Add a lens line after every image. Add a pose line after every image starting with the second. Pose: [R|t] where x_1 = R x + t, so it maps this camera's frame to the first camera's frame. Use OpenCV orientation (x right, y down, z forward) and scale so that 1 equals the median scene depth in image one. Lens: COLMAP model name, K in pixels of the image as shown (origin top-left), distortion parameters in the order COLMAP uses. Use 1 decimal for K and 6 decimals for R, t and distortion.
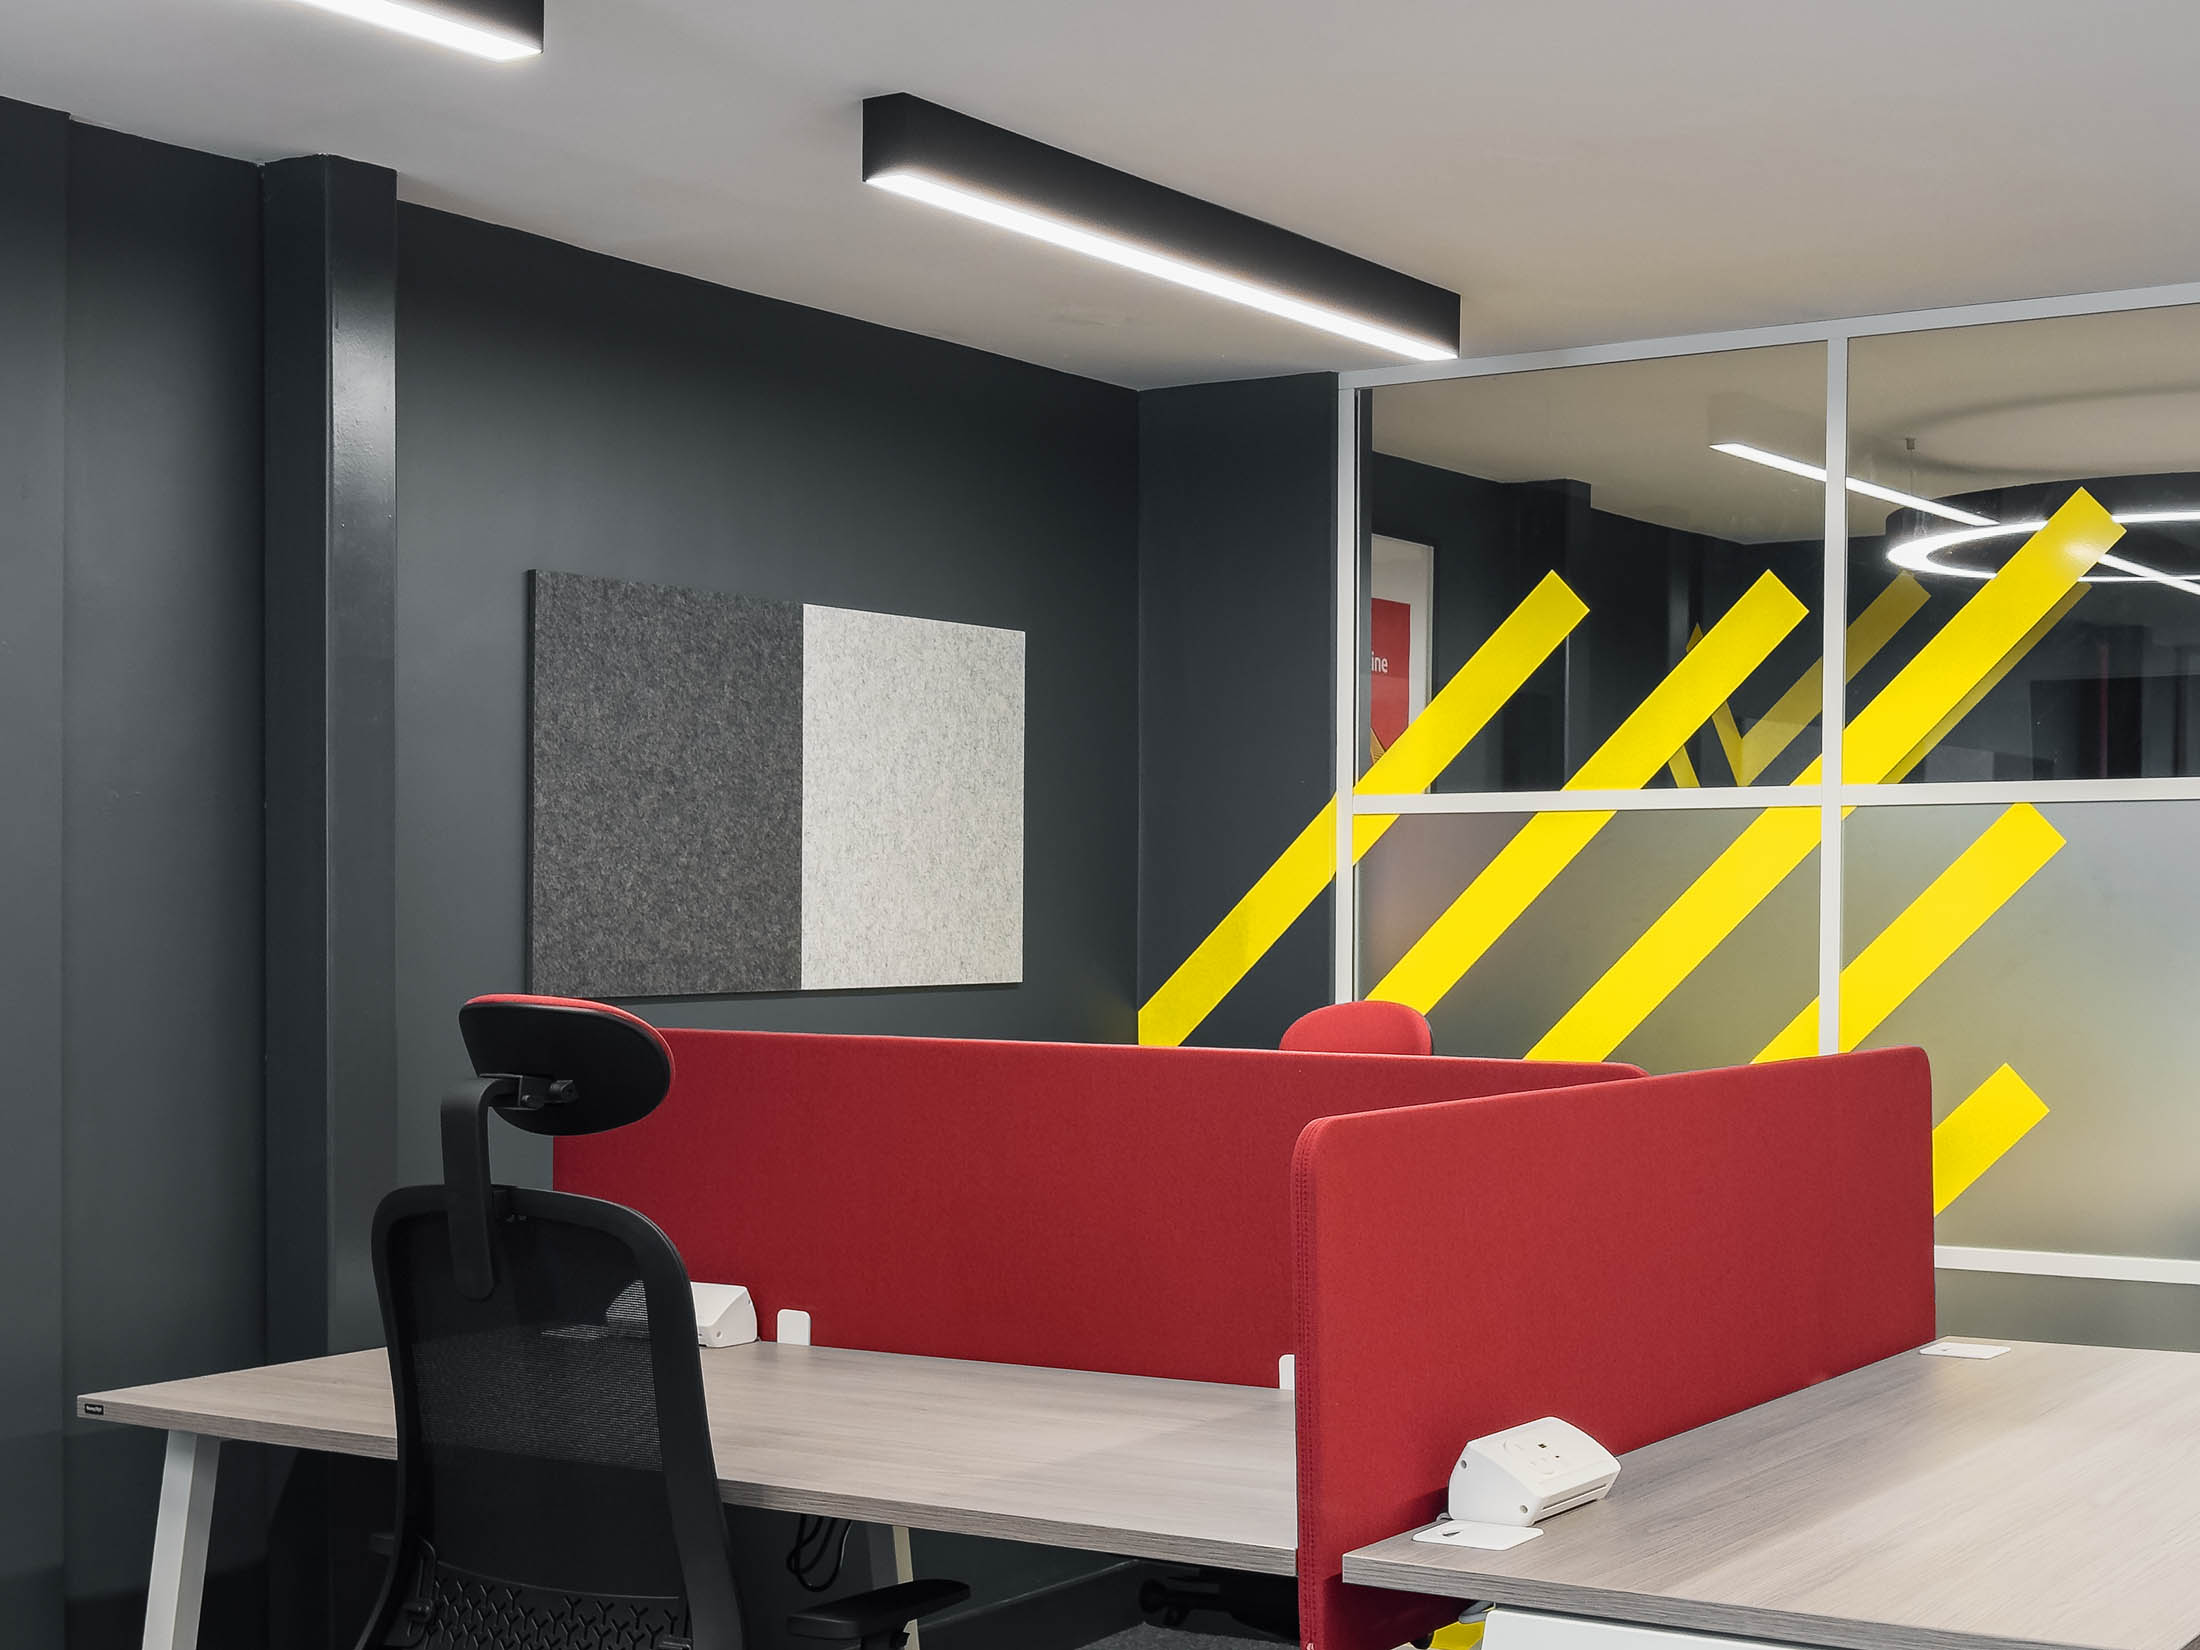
lens RADIAL K [[3230.7, 0, 1106.1], [0, 3230.7, 828.8], [0, 0, 1]] dist [-0.005118, -0.031118]
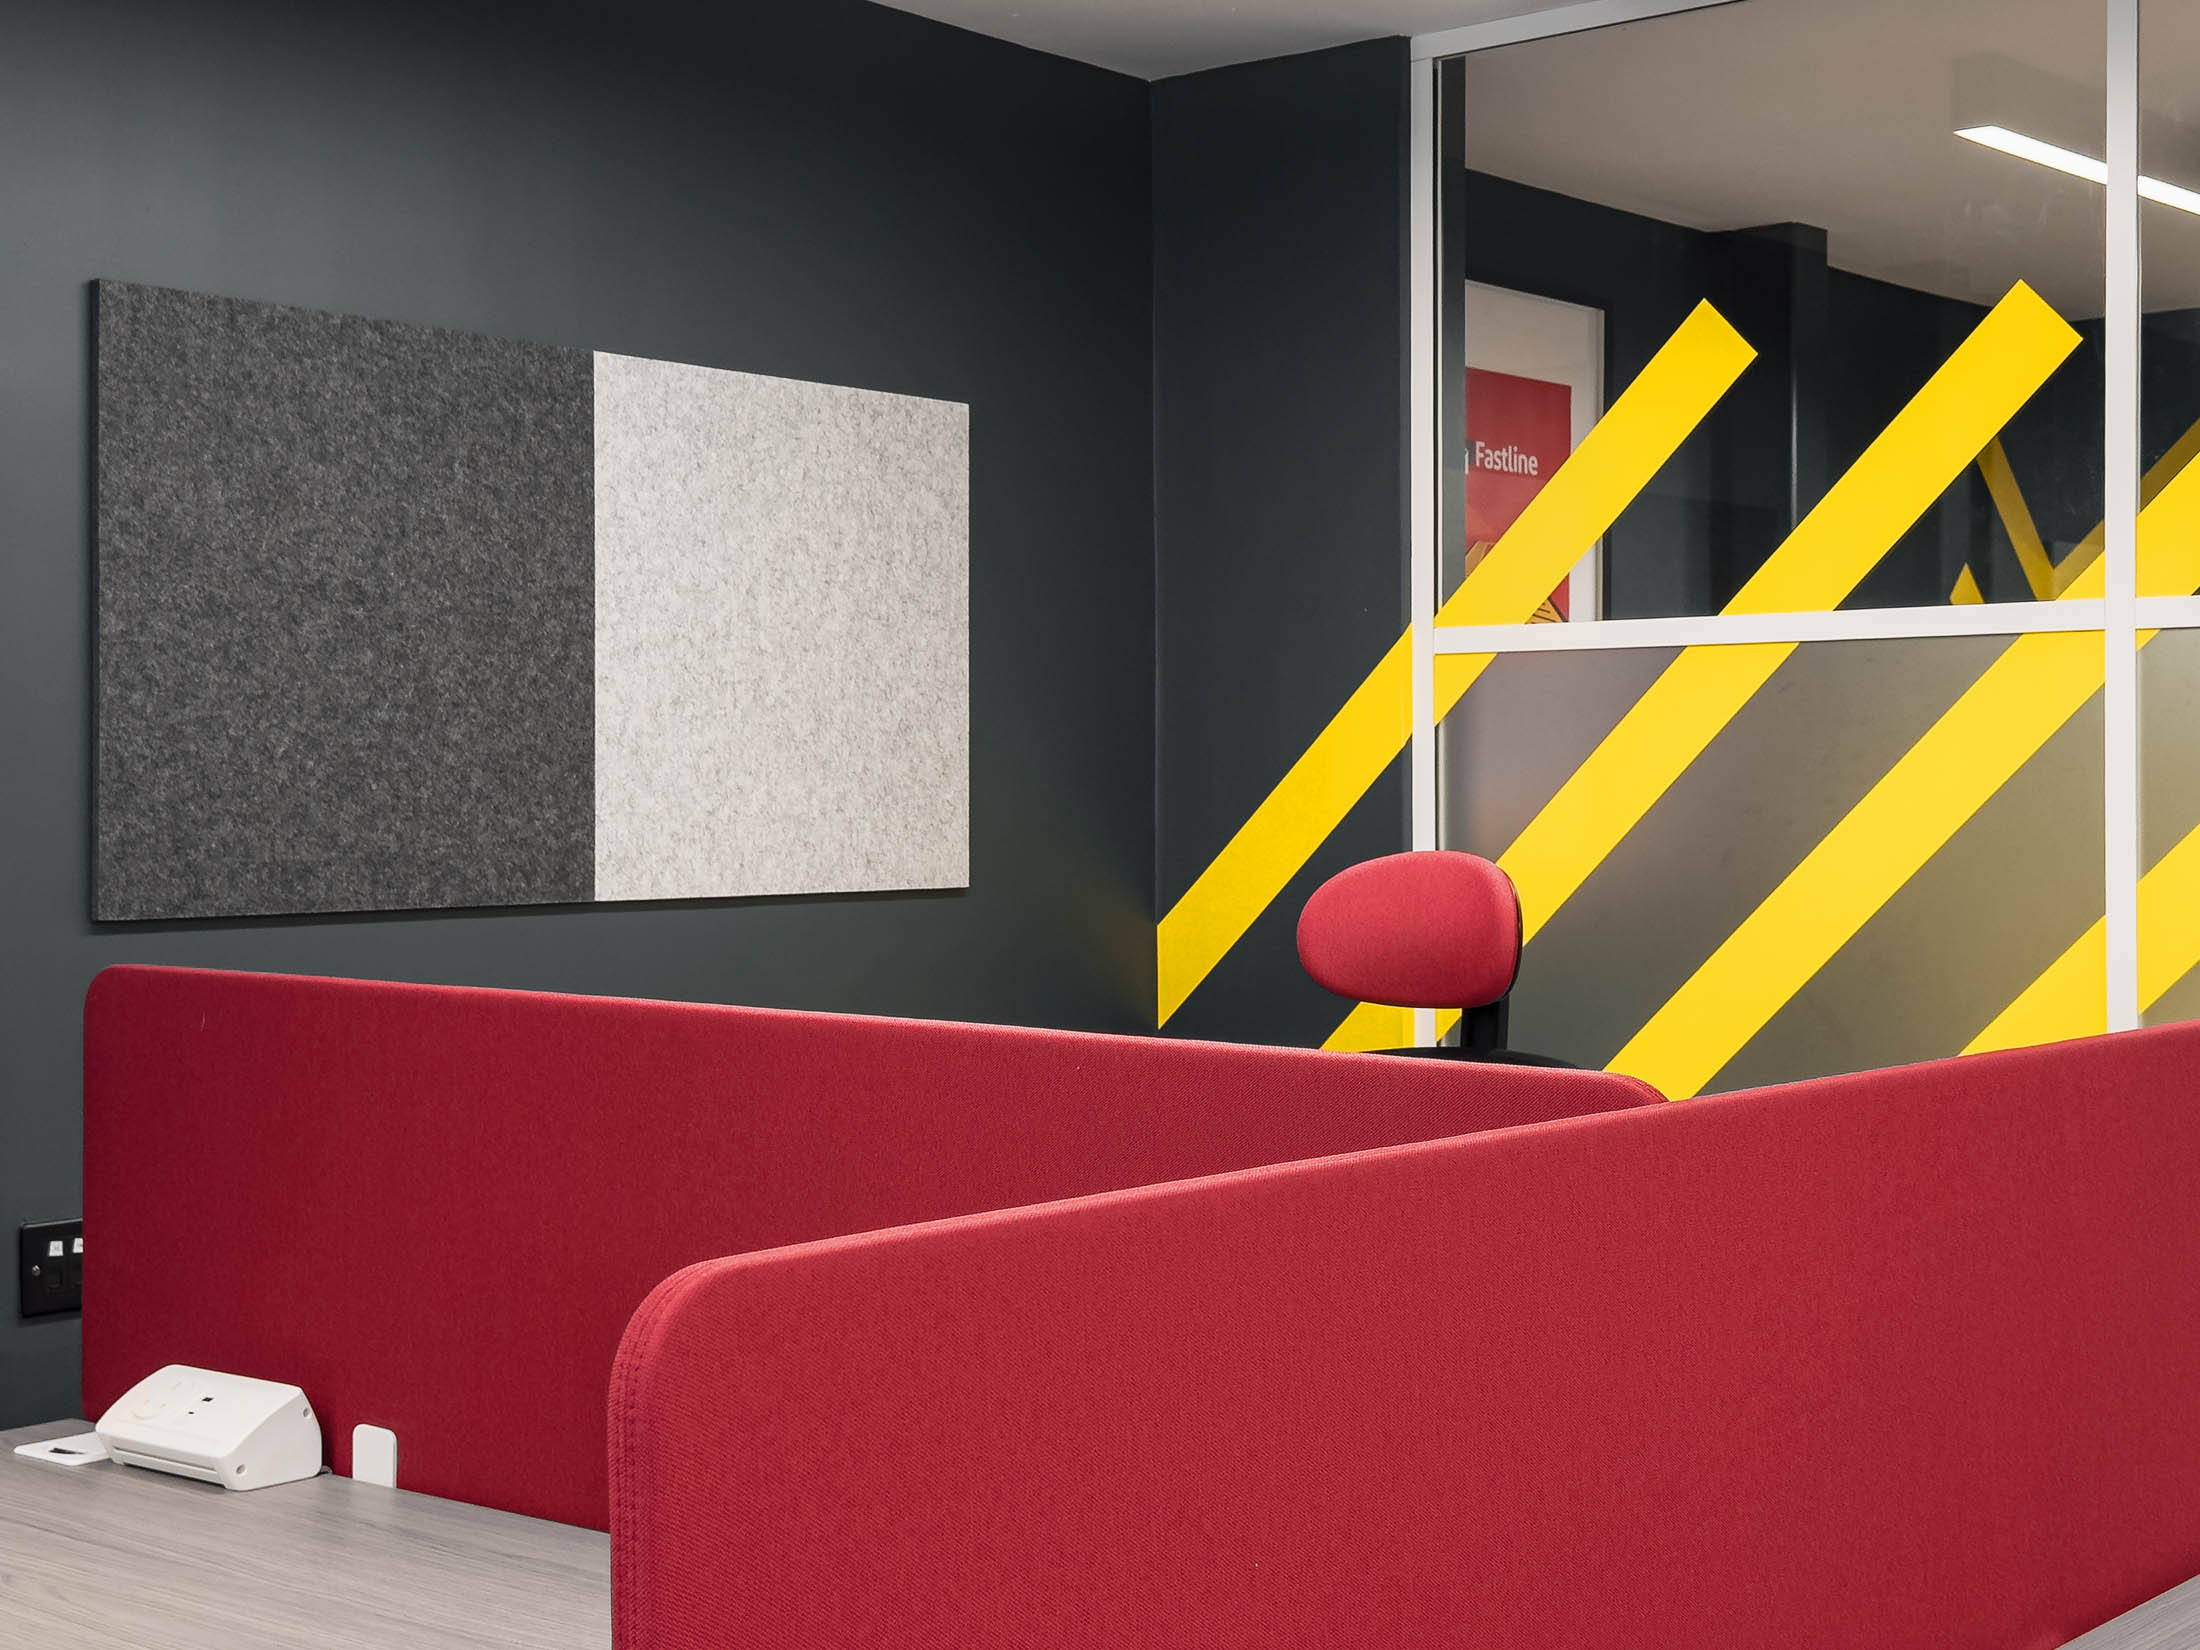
lens RADIAL K [[3060.6, 0, 1094.5], [0, 3060.6, 693.7], [0, 0, 1]] dist [0.004663, 0.066730]
pose [[0.993166, -0.006946, -0.116503, 0.091947], [0.005977, 0.999945, -0.008664, 0.011241], [0.116557, 0.007909, 0.993153, 0.354609]]
